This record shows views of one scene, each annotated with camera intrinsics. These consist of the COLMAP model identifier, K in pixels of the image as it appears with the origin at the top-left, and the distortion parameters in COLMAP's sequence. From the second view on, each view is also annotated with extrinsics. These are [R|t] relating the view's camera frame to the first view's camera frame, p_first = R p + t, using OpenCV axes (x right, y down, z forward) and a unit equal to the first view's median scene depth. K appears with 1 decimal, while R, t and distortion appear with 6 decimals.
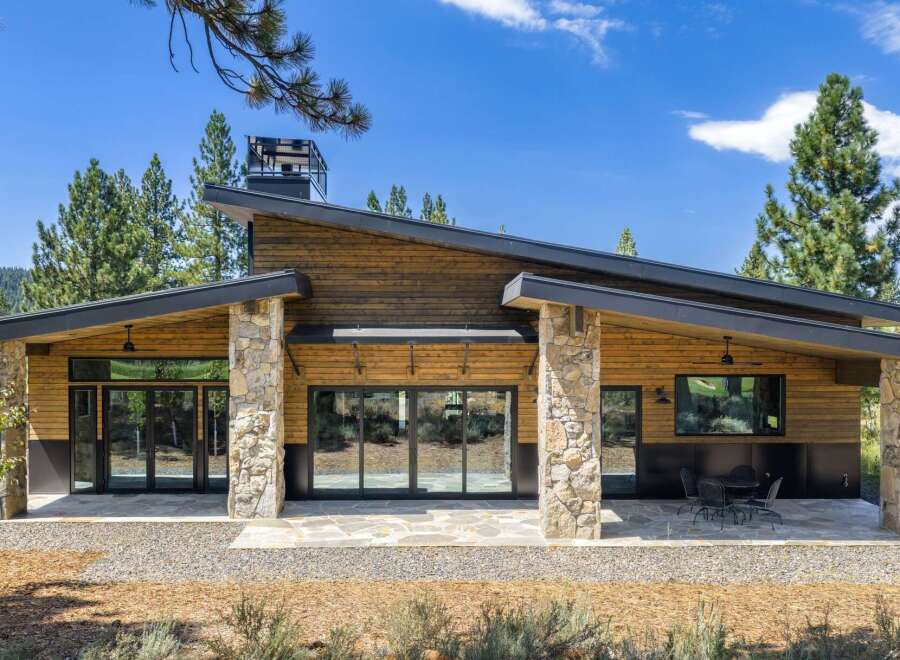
lens RADIAL K [[856.9, 0, 450.0], [0, 856.9, 337.3], [0, 0, 1]] dist [0.021460, 0.000000]
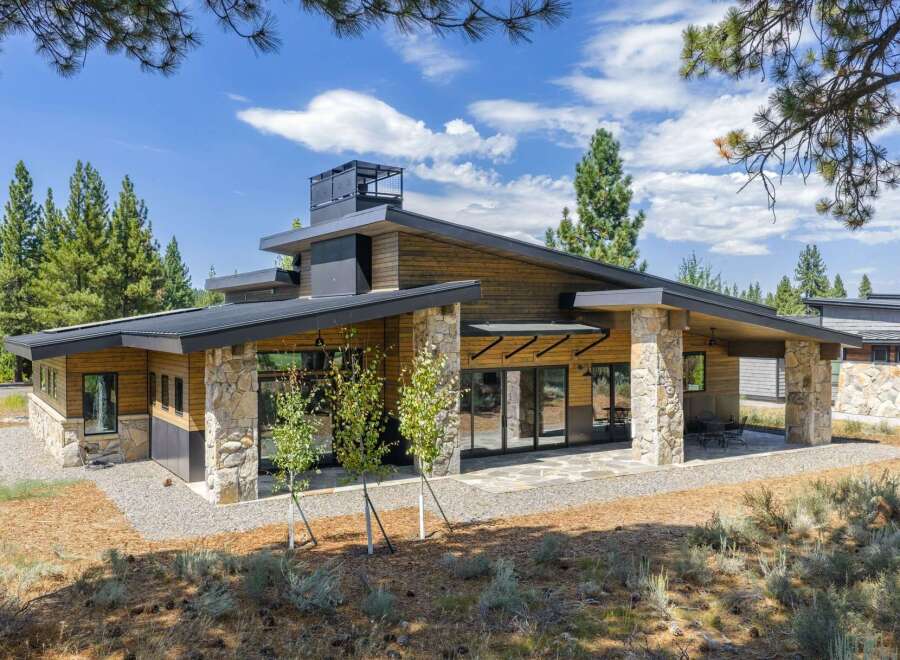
lens RADIAL K [[856.9, 0, 449.2], [0, 856.9, 324.6], [0, 0, 1]] dist [0.021460, 0.000000]
pose [[0.862079, -0.010548, 0.506664, -0.784752], [0.005443, 0.999918, 0.011554, -0.024382], [-0.506745, -0.007203, 0.862066, -0.084189]]
